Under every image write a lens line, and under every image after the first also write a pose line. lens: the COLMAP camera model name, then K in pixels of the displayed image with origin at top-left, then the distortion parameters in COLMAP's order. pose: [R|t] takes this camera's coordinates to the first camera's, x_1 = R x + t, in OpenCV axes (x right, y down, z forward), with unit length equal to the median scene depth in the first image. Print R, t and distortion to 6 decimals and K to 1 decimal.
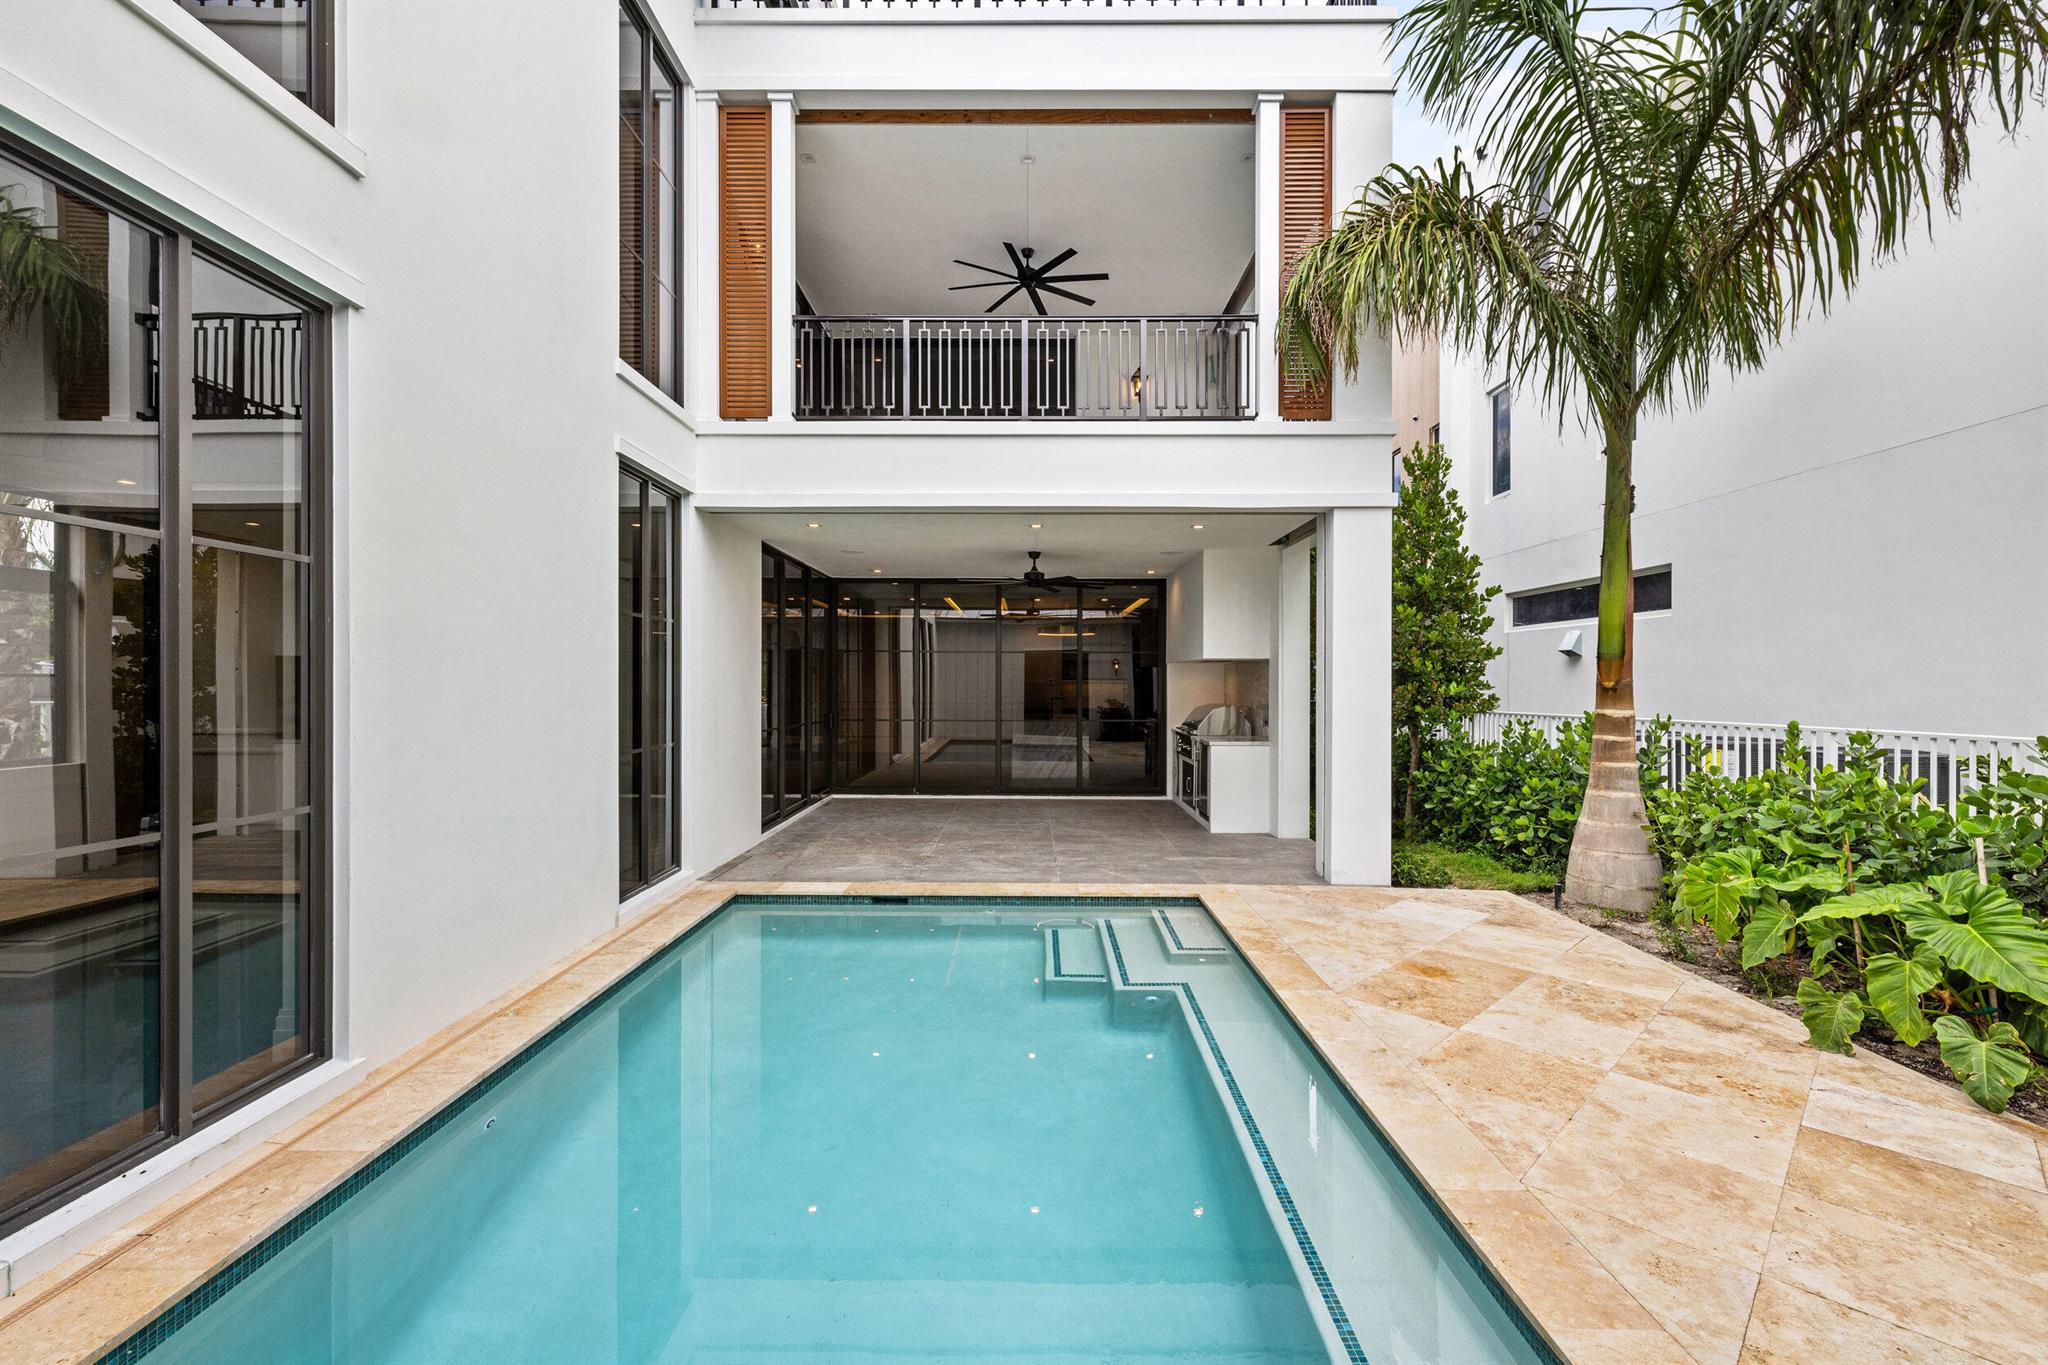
lens RADIAL K [[879.4, 0, 1025.4], [0, 879.4, 674.7], [0, 0, 1]] dist [0.002762, 0.000600]
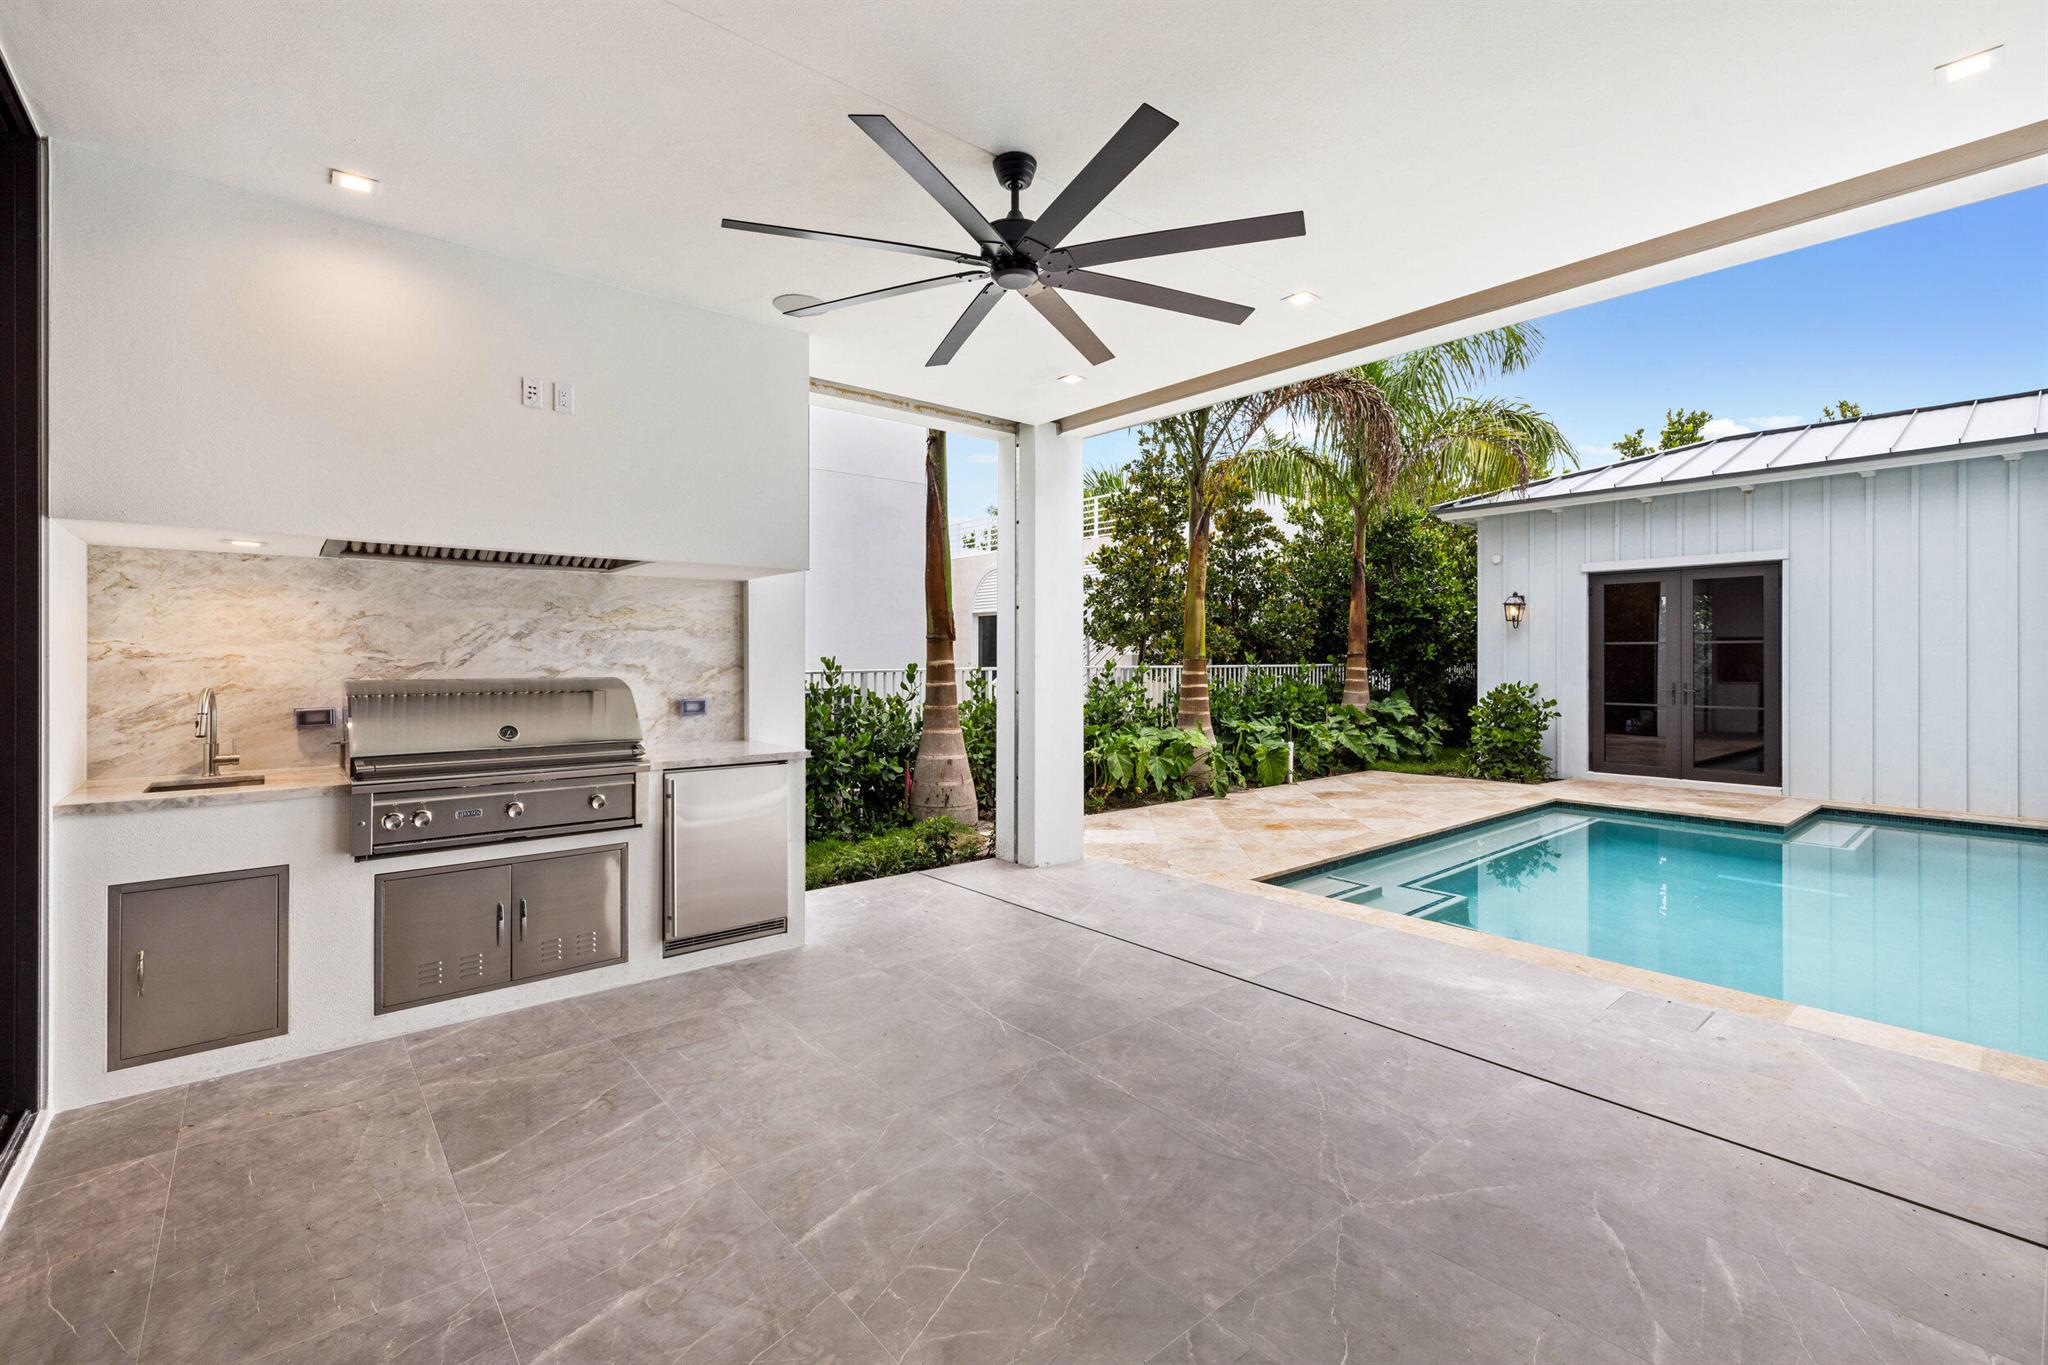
lens RADIAL K [[884.5, 0, 1033.6], [0, 884.5, 653.1], [0, 0, 1]] dist [0.003738, -0.000163]
pose [[-0.653392, -0.000716, 0.757020, -0.436161], [-0.009274, 0.999932, -0.007058, 0.053336], [-0.756963, -0.011633, -0.653354, 2.388008]]
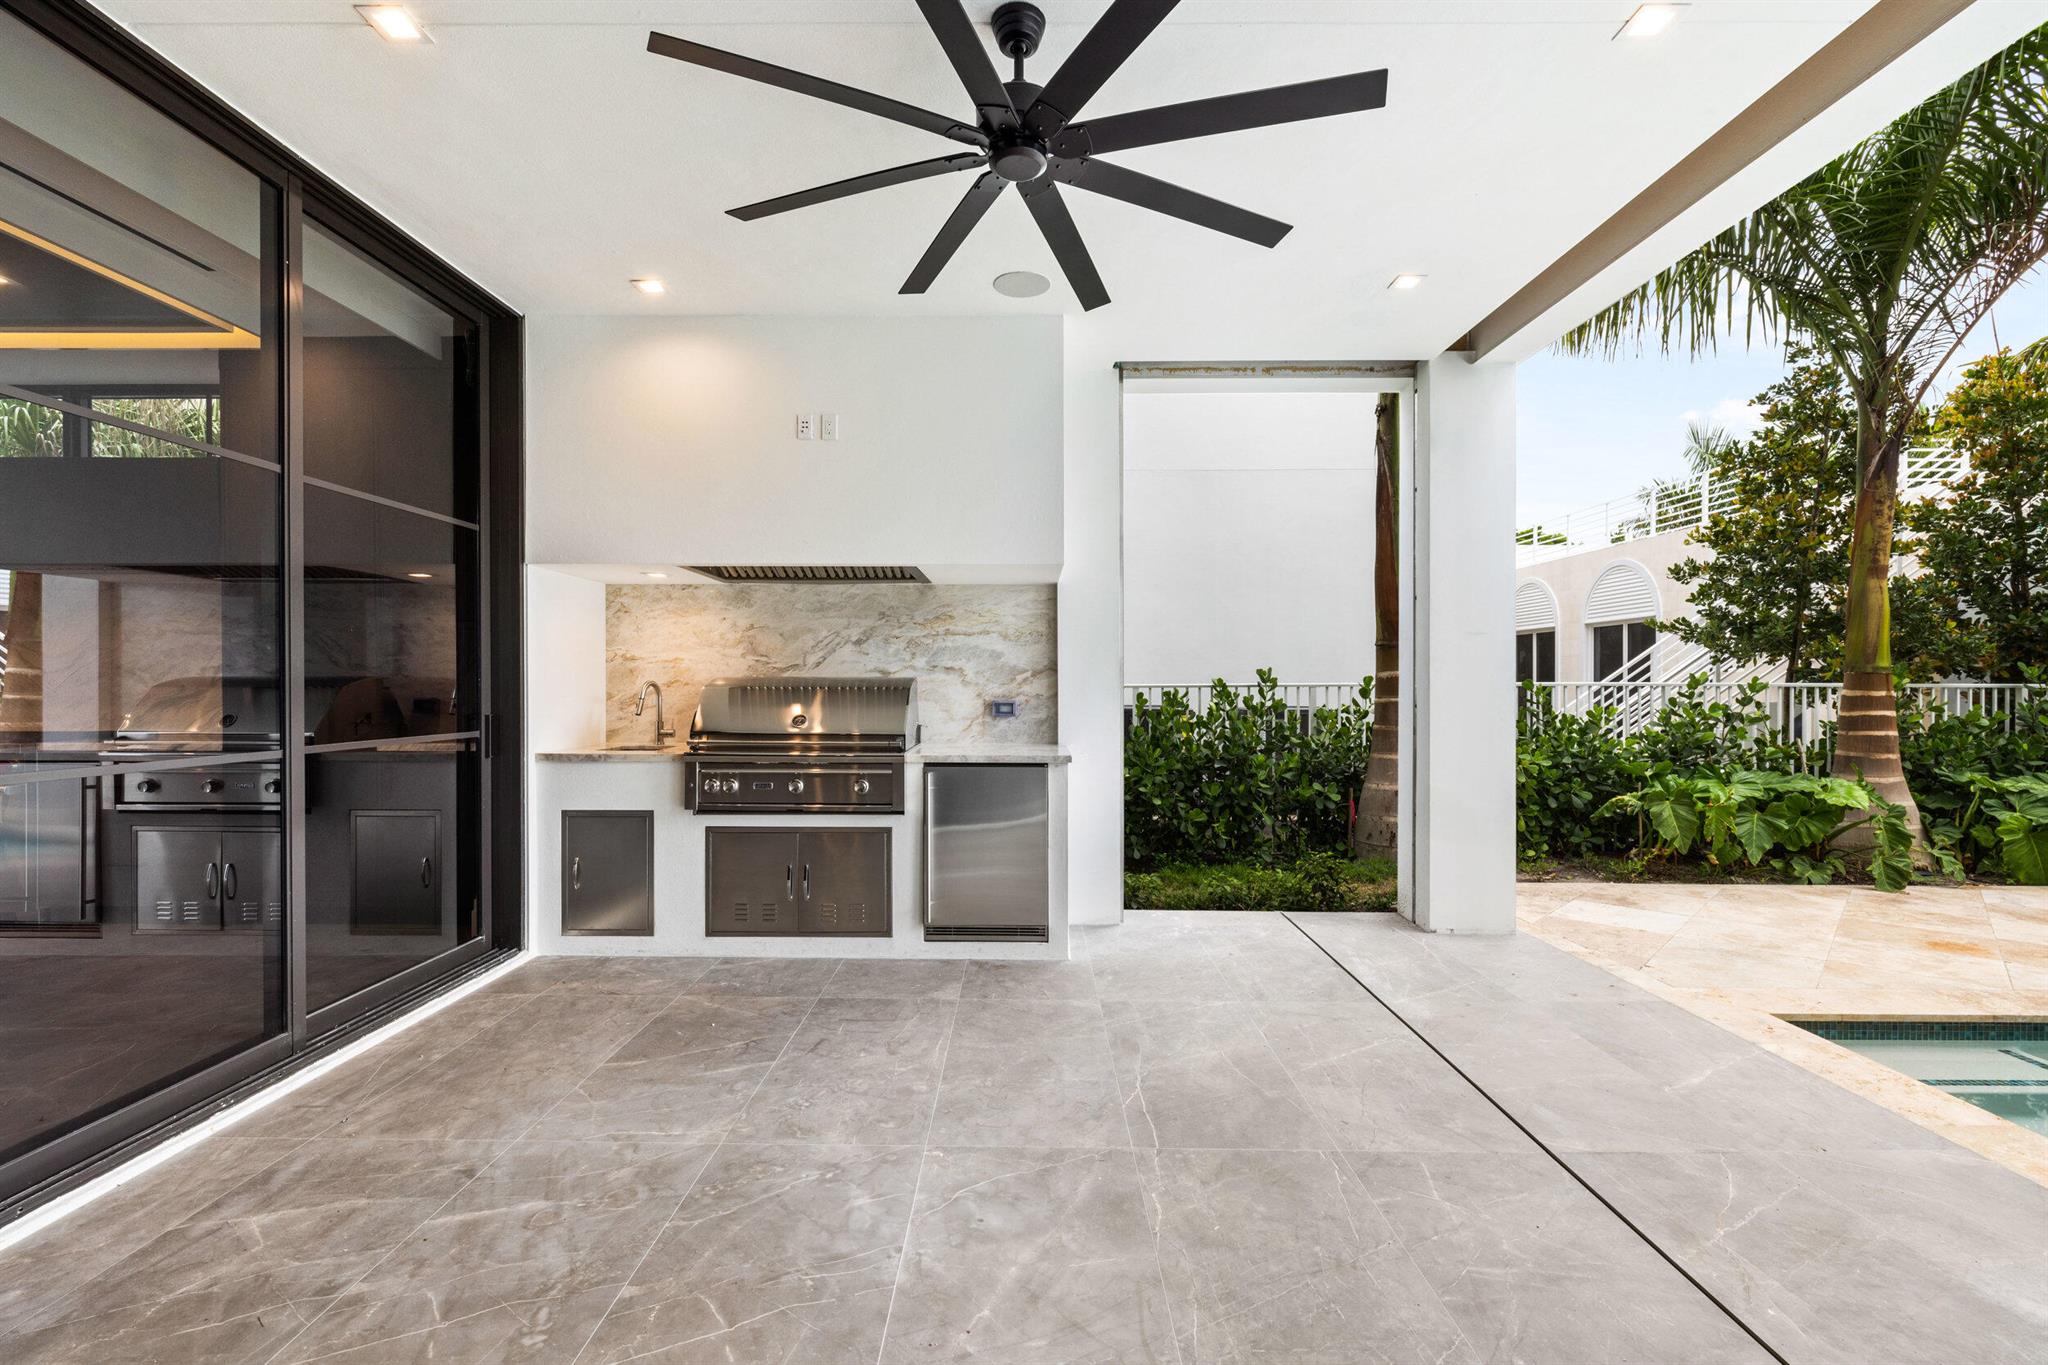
lens RADIAL K [[887.1, 0, 1024.0], [0, 887.1, 682.5], [0, 0, 1]] dist [0.001318, -0.000539]
pose [[0.000178, -0.001896, 0.999998, -0.460328], [-0.010881, 0.999939, 0.001898, 0.077607], [-0.999941, -0.010881, 0.000158, 2.008182]]
